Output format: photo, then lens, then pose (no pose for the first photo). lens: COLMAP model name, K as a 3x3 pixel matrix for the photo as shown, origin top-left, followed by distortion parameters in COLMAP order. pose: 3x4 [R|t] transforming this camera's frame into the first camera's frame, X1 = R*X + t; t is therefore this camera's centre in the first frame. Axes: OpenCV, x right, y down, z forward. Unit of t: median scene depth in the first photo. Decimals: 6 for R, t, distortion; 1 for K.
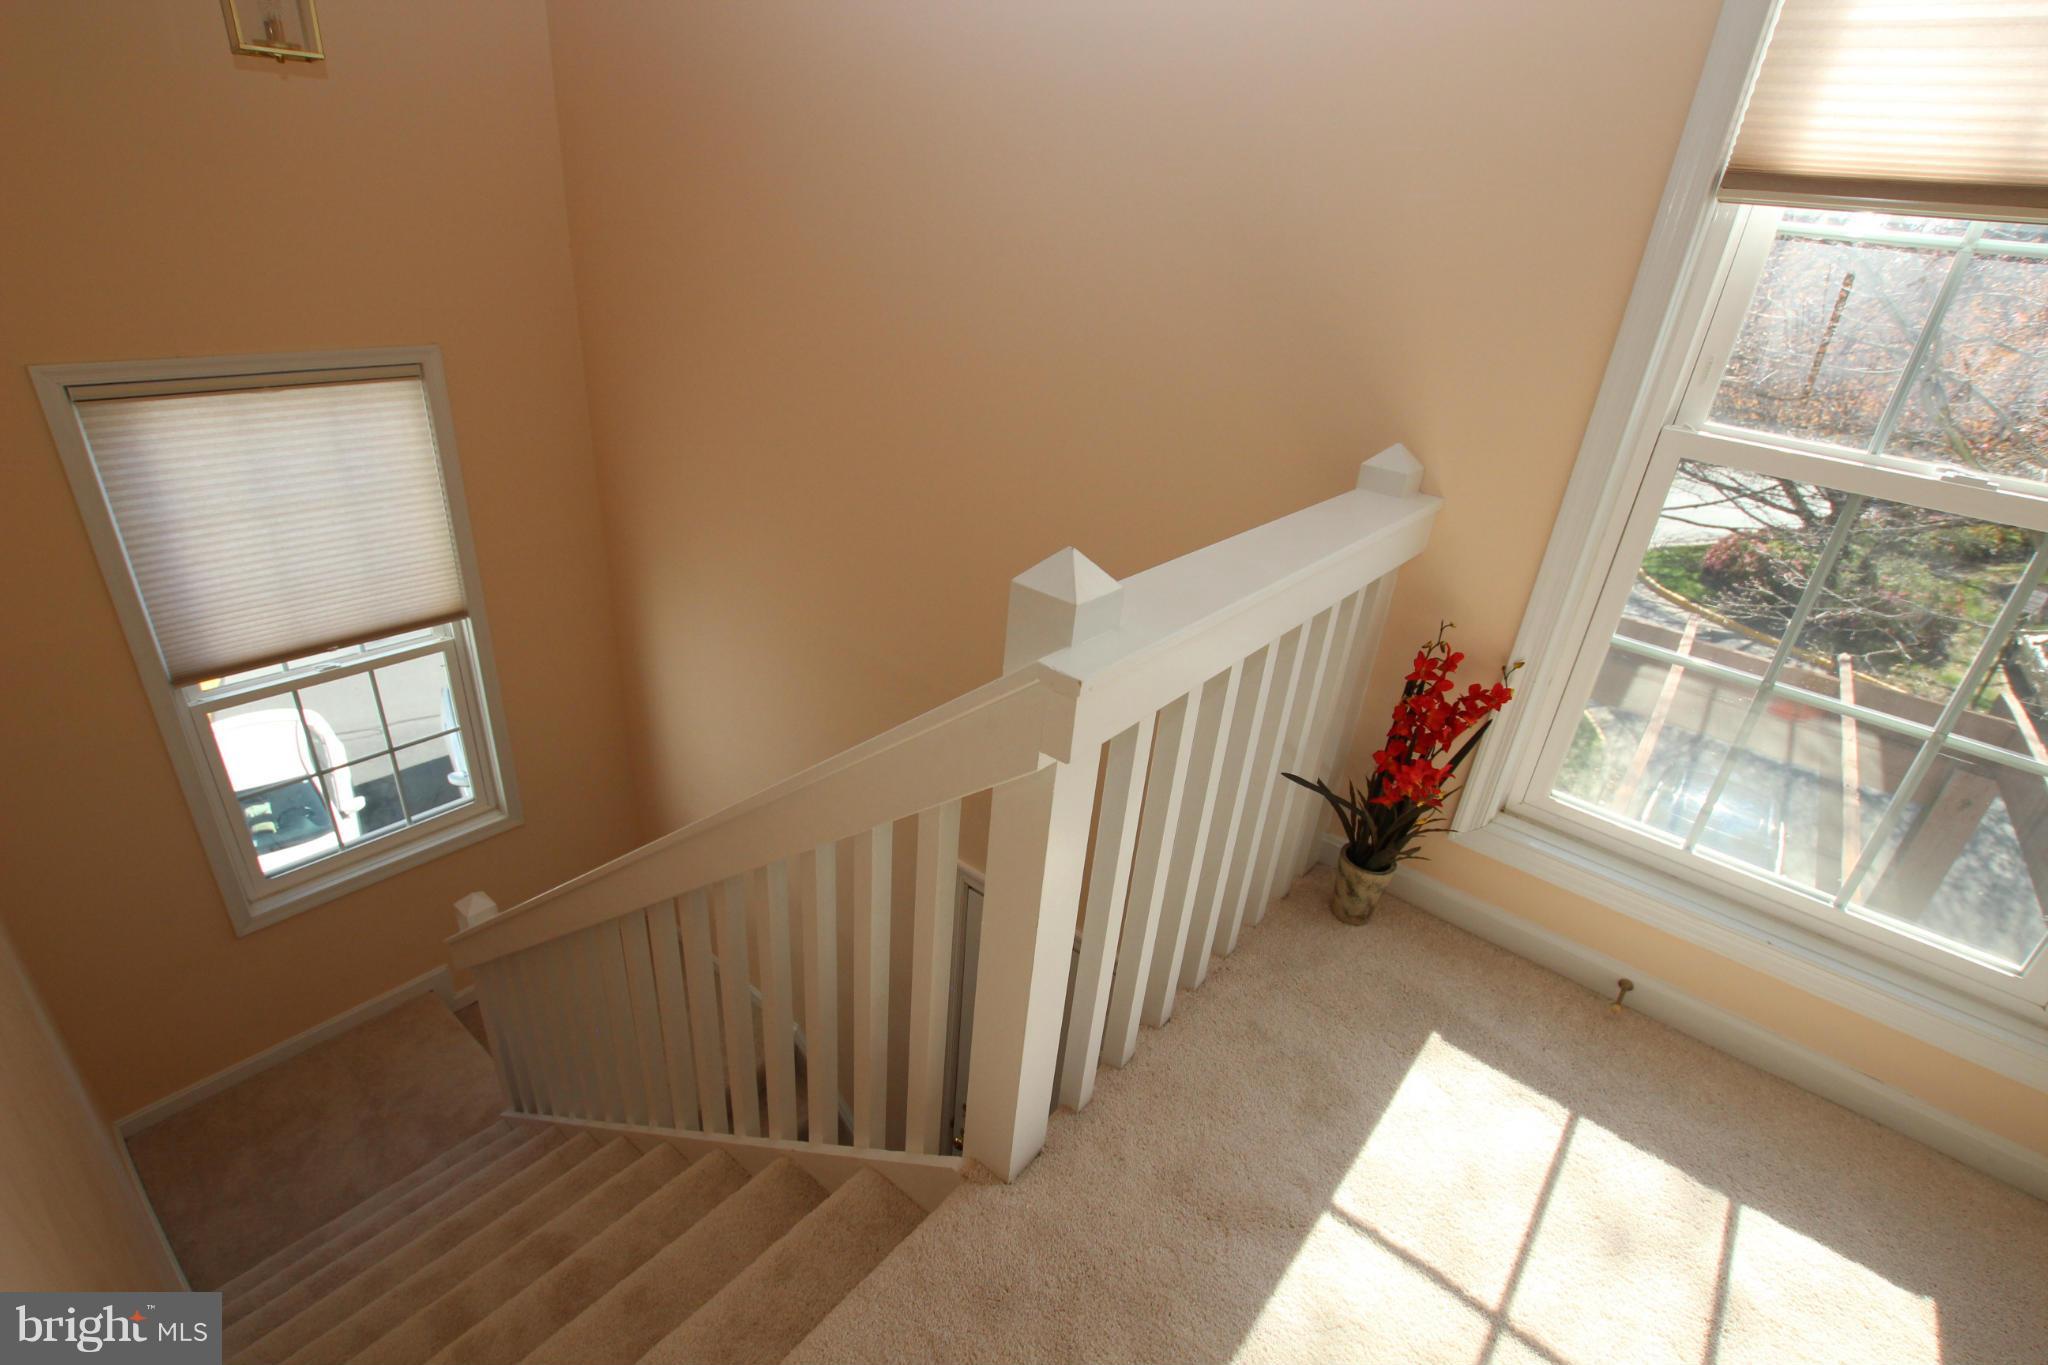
lens RADIAL K [[949.9, 0, 1033.5], [0, 949.9, 694.0], [0, 0, 1]] dist [-0.036406, 0.005072]
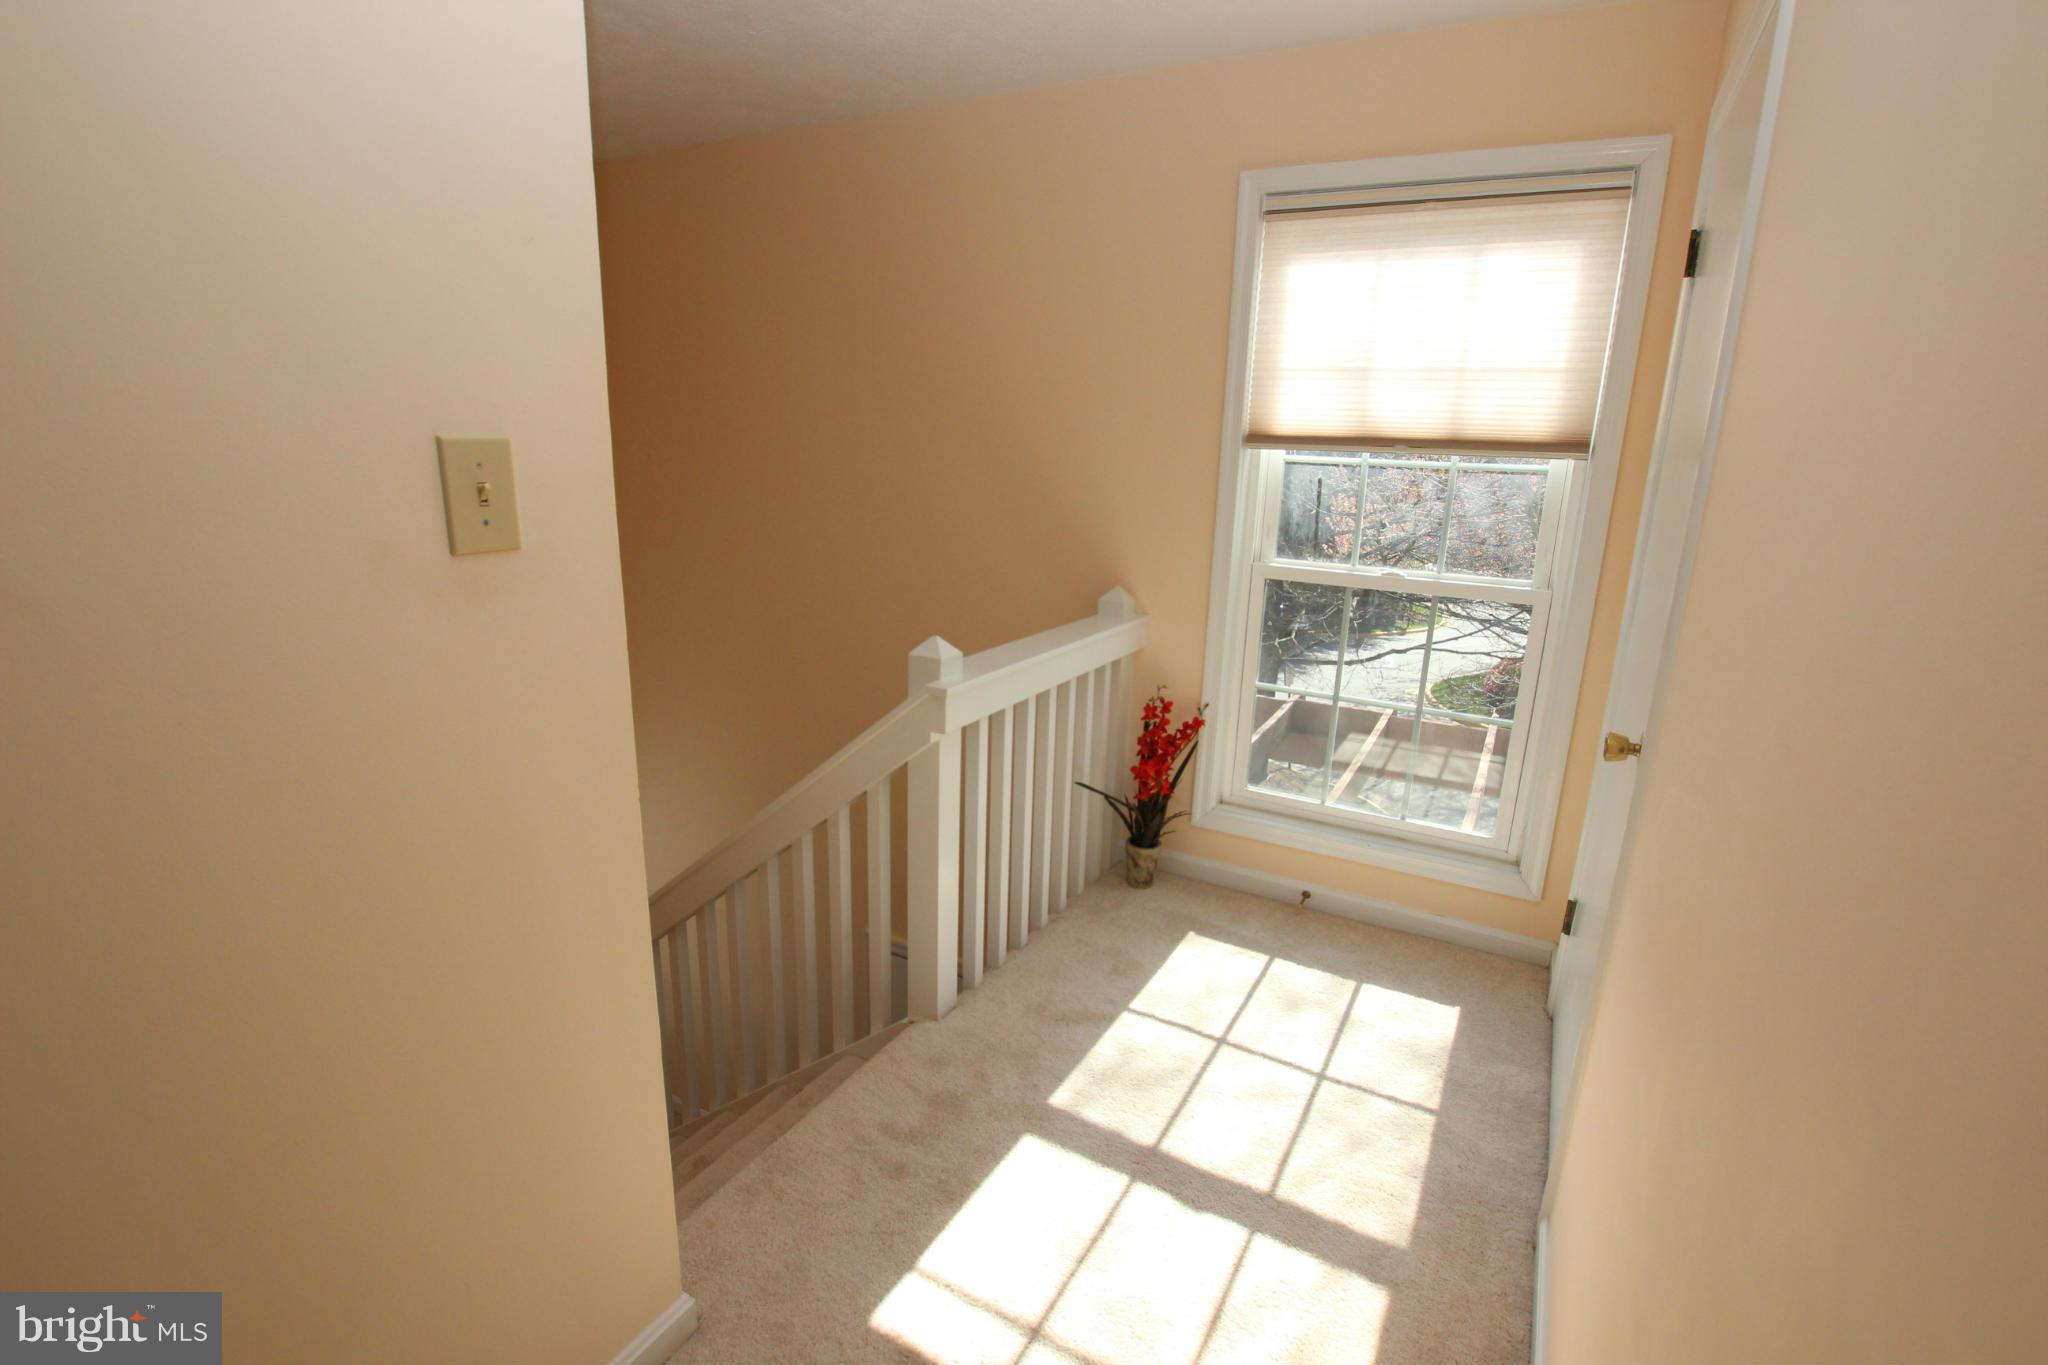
lens RADIAL K [[949.9, 0, 1033.5], [0, 949.9, 694.0], [0, 0, 1]] dist [-0.036406, 0.005072]
pose [[0.983314, -0.097269, 0.153729, -0.049558], [0.126057, 0.973603, -0.190283, 0.236947], [-0.131162, 0.206486, 0.969618, -0.623246]]
